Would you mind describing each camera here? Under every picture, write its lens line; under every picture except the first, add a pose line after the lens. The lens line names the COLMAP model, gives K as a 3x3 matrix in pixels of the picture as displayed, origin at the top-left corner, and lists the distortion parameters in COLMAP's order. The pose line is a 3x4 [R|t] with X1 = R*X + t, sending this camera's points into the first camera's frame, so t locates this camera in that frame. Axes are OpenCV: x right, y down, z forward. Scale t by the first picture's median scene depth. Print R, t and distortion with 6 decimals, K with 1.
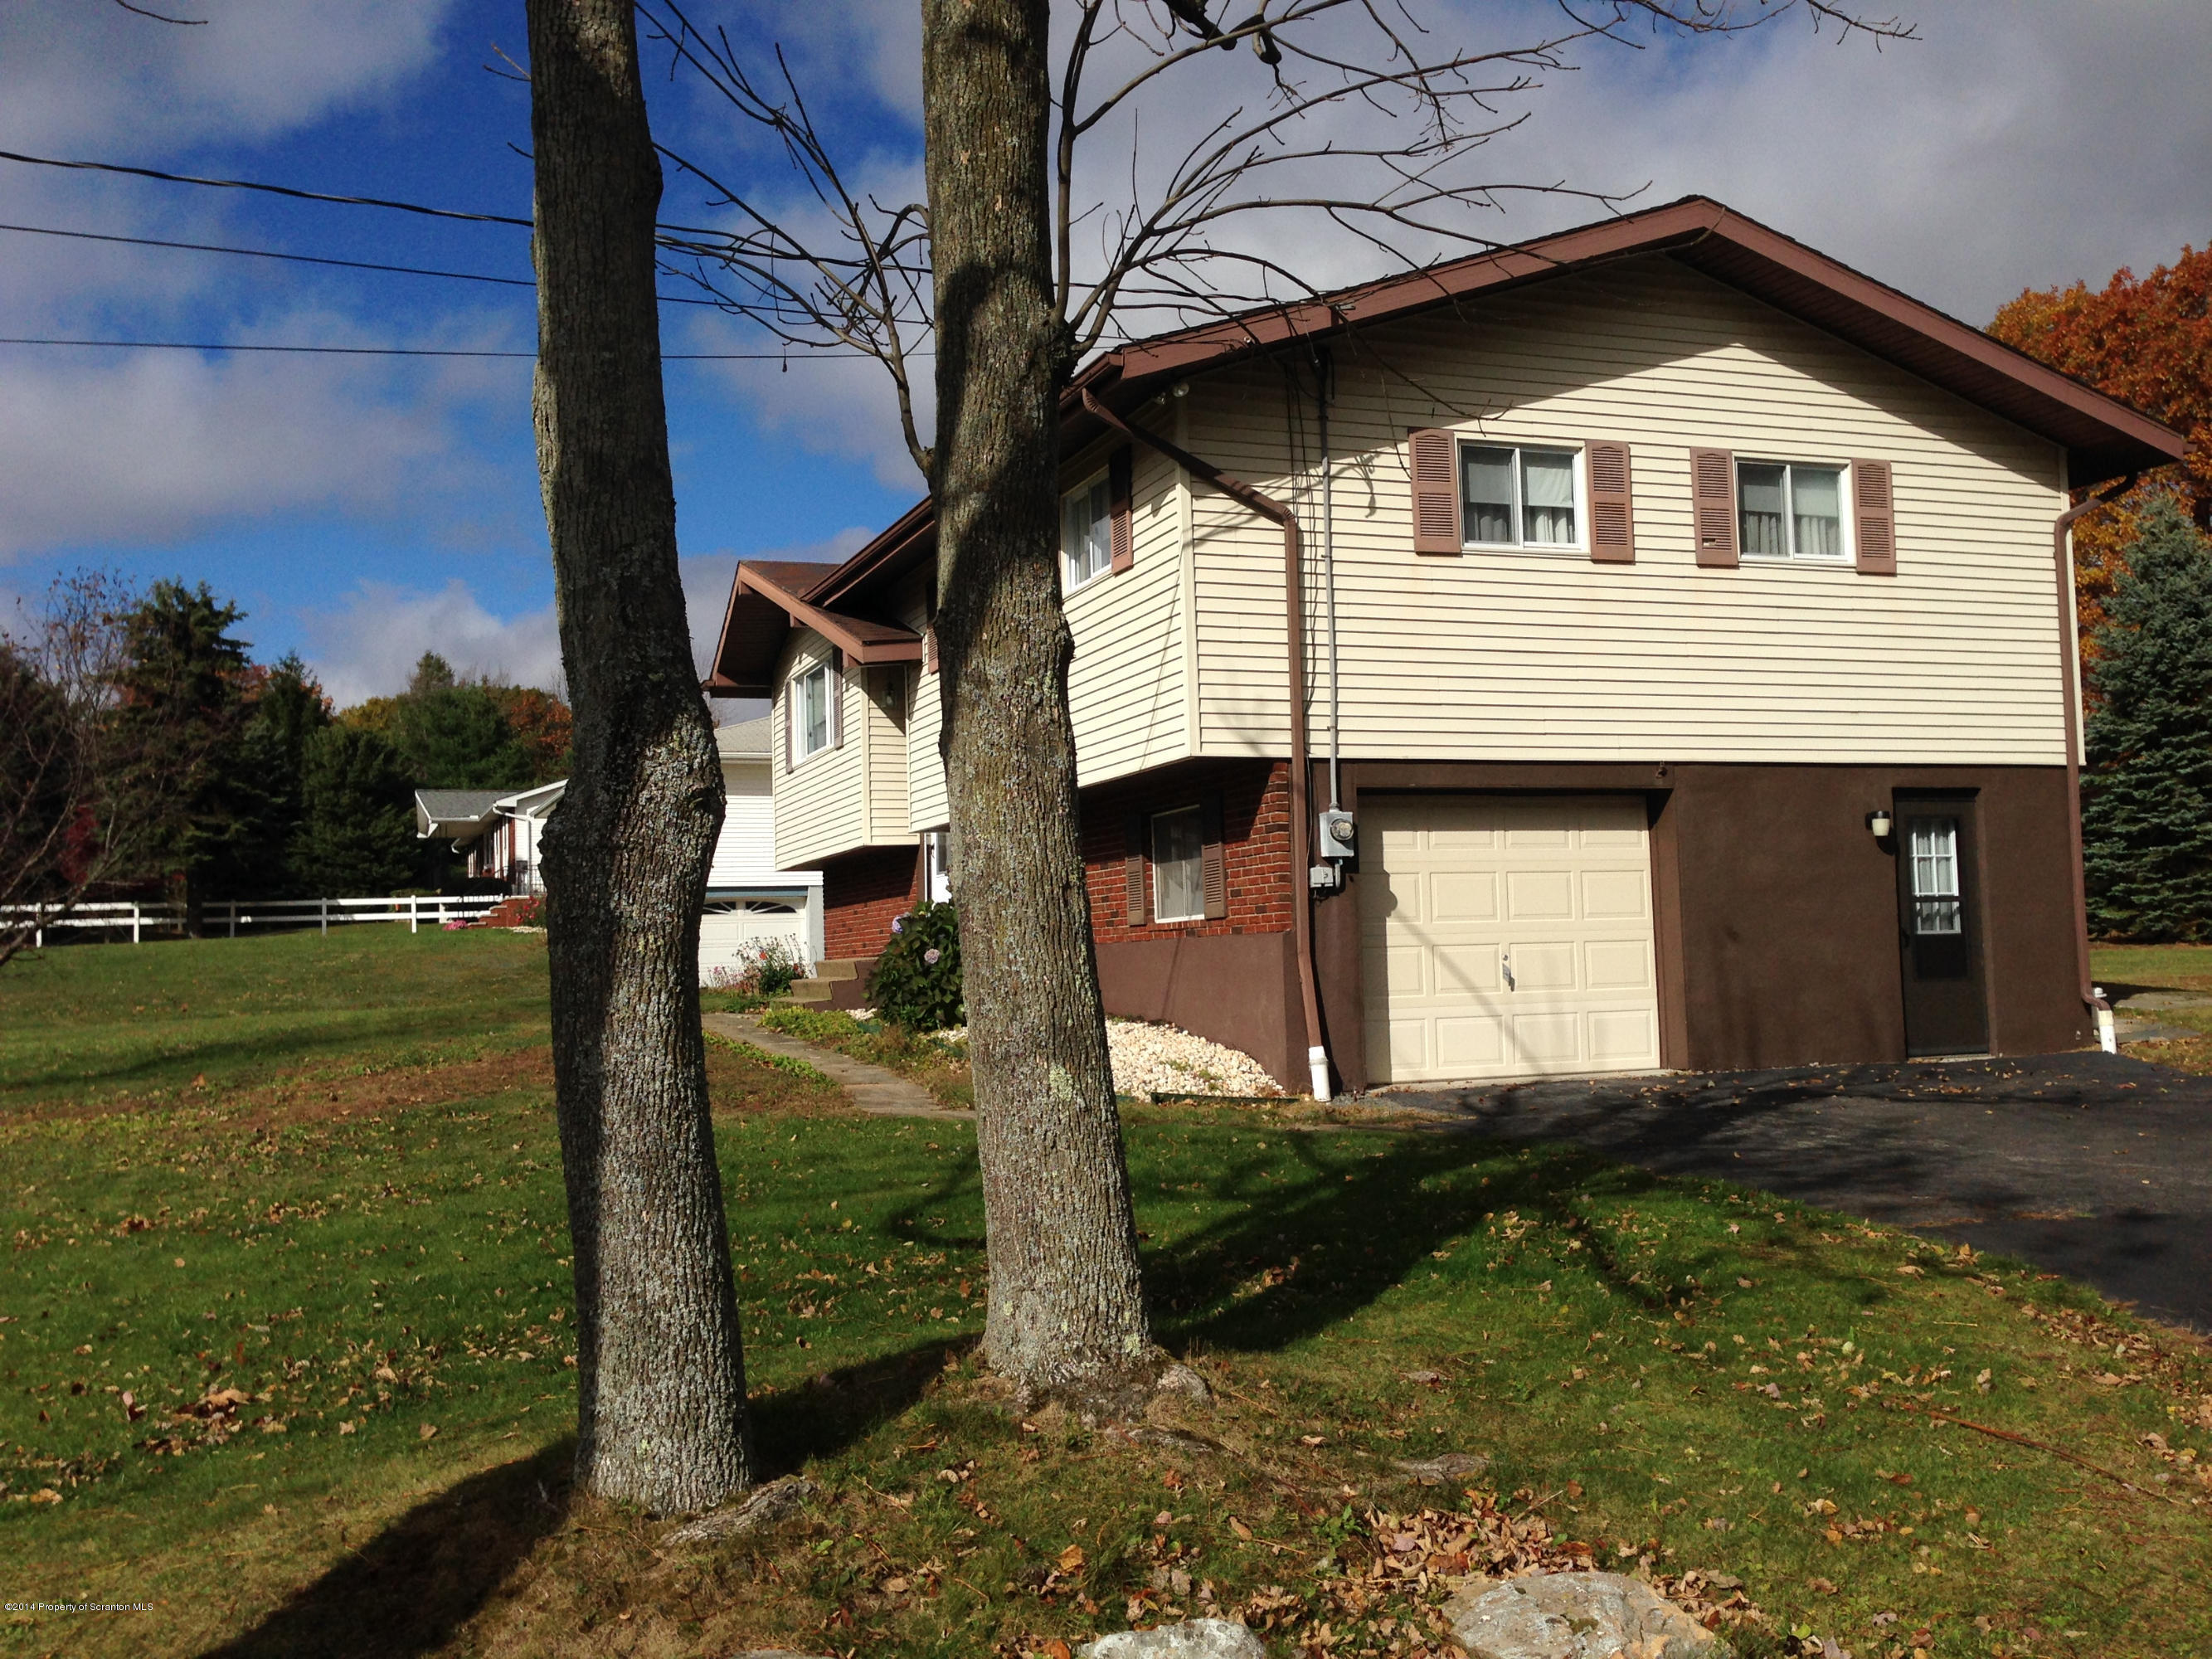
lens RADIAL K [[2077.1, 0, 1106.0], [0, 2077.1, 829.5], [0, 0, 1]] dist [0.104311, -0.188316]
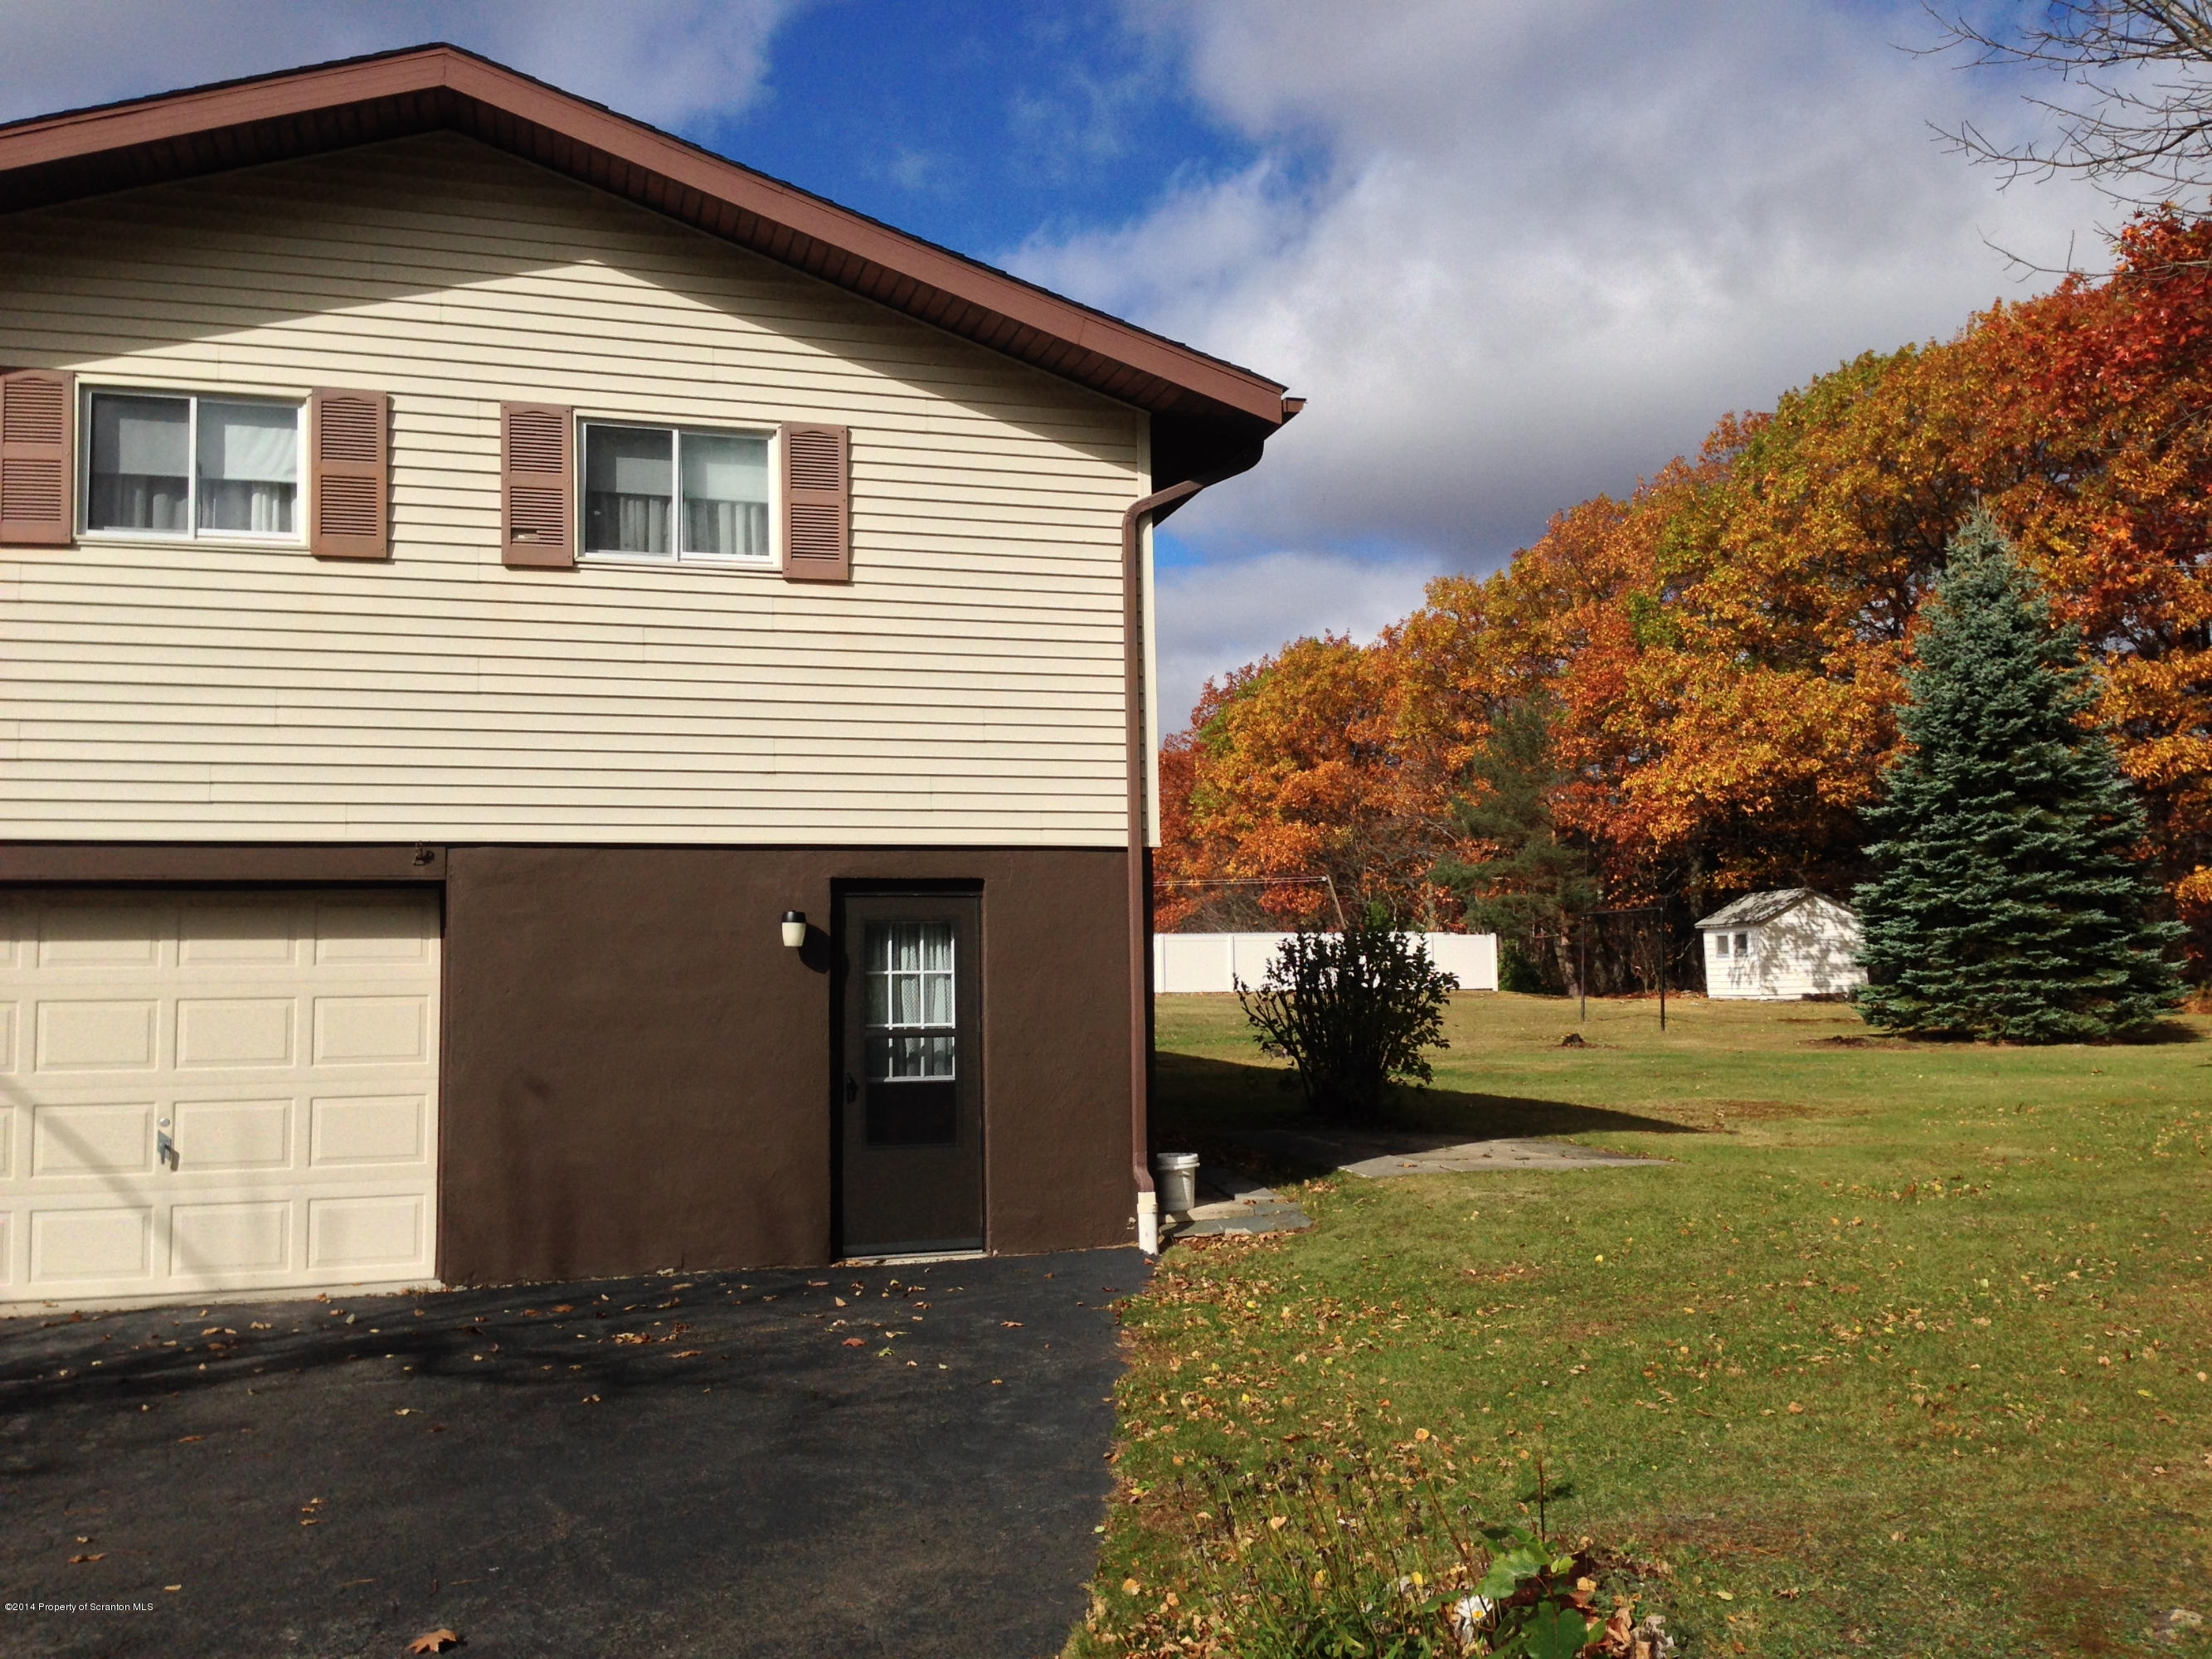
lens RADIAL K [[2077.1, 0, 1106.0], [0, 2077.1, 829.5], [0, 0, 1]] dist [0.104311, -0.188316]
pose [[0.996885, 0.004098, -0.078759, 0.517761], [-0.006013, 0.999692, -0.024098, -0.019851], [0.078636, 0.024497, 0.996602, 0.295334]]
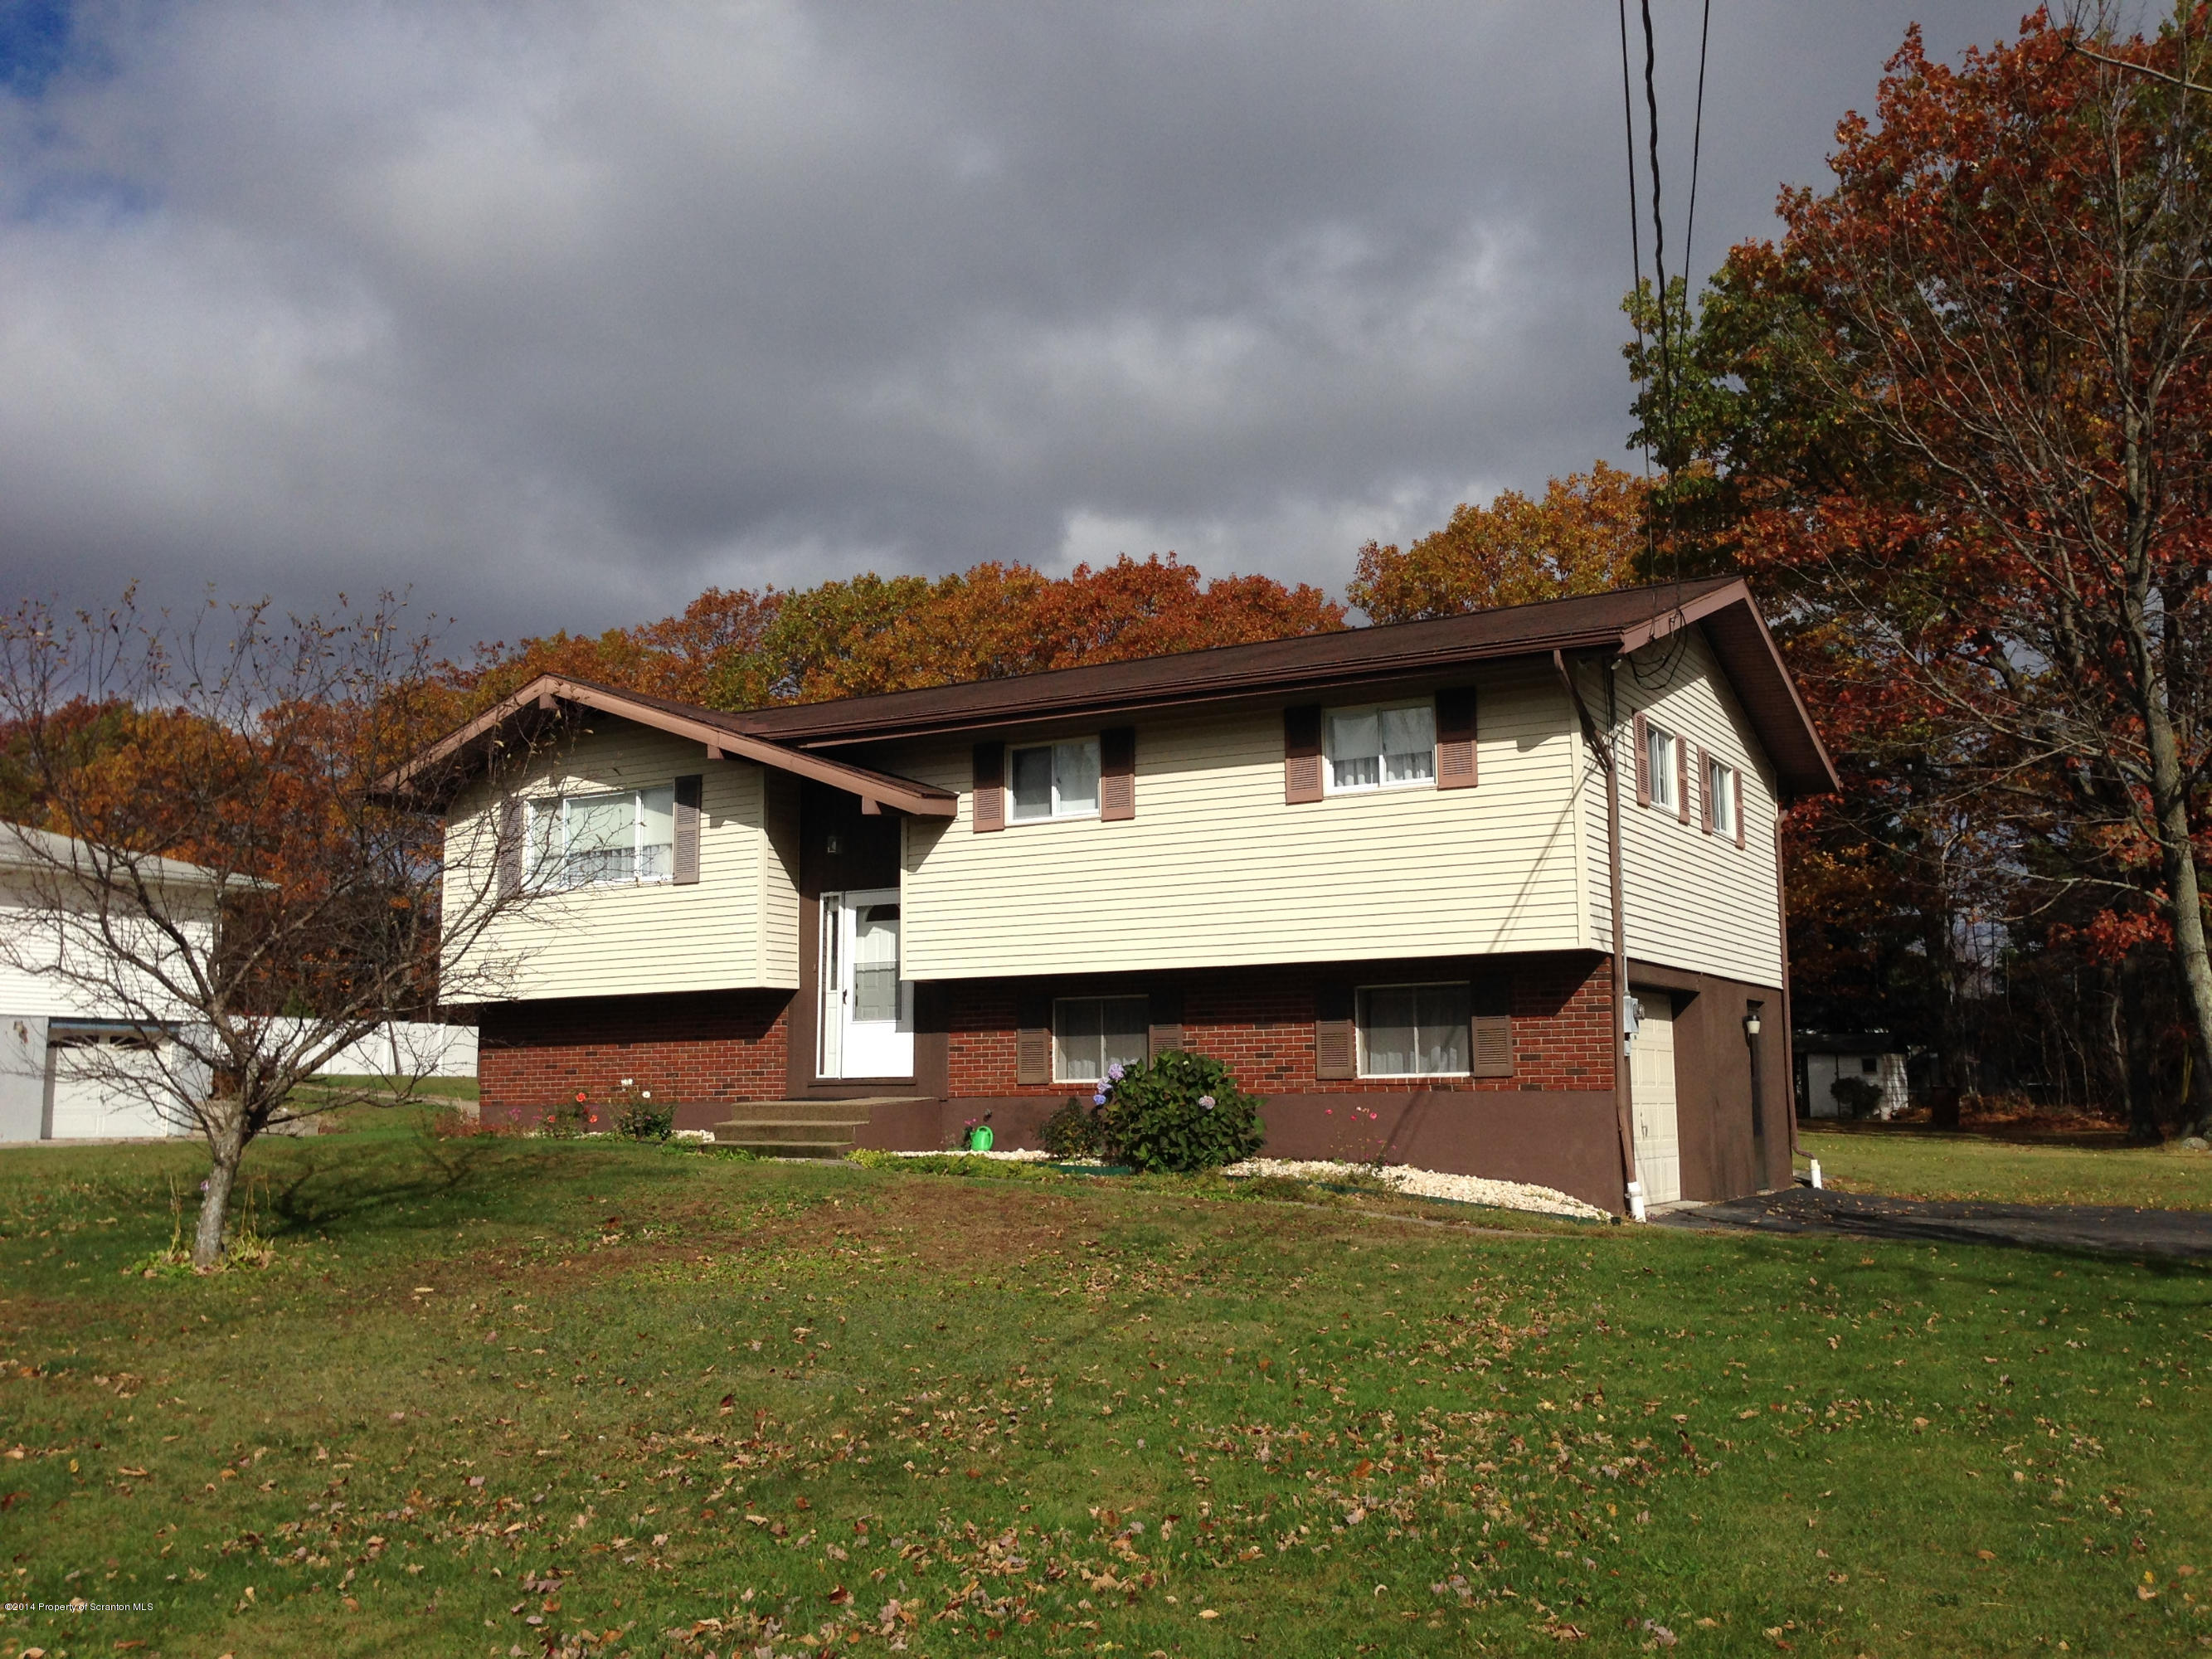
lens RADIAL K [[2118.1, 0, 1106.0], [0, 2118.1, 829.5], [0, 0, 1]] dist [0.022386, 0.005250]
pose [[0.789832, 0.107343, 0.603856, -0.826179], [-0.057436, 0.993184, -0.101425, 0.034631], [-0.610627, 0.045426, 0.790614, 0.131363]]
